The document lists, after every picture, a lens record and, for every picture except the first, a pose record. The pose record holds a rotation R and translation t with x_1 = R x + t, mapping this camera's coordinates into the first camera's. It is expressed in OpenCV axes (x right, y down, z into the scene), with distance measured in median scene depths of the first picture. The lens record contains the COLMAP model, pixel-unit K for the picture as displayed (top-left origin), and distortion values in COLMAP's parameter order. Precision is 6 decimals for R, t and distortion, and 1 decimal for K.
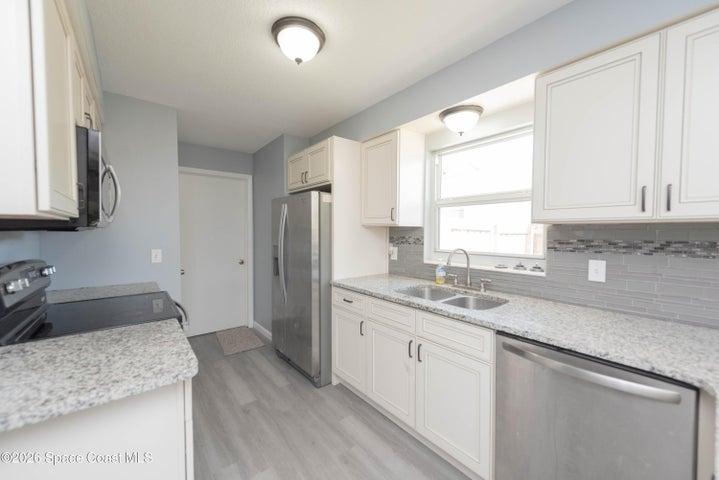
lens RADIAL K [[279.8, 0, 359.5], [0, 279.8, 240.0], [0, 0, 1]] dist [-0.000072, -0.000012]
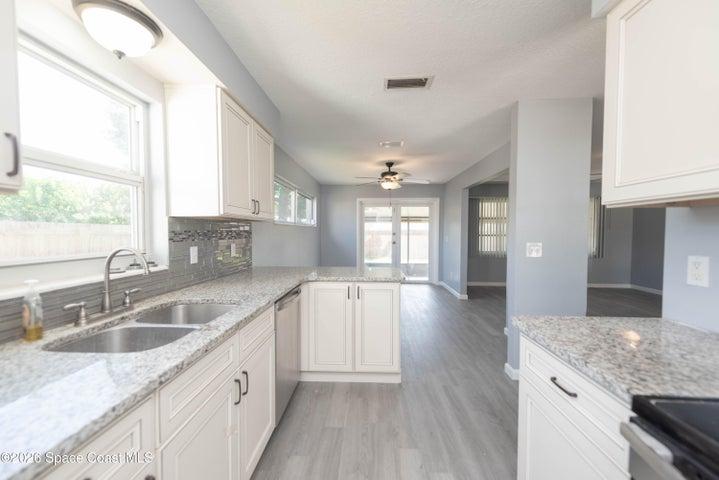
lens RADIAL K [[279.8, 0, 359.5], [0, 279.8, 240.0], [0, 0, 1]] dist [-0.000072, -0.000012]
pose [[-0.746627, -0.021481, 0.664896, -0.532713], [0.021886, 0.998144, 0.056825, -0.012794], [-0.664883, 0.056979, -0.744771, 1.426633]]
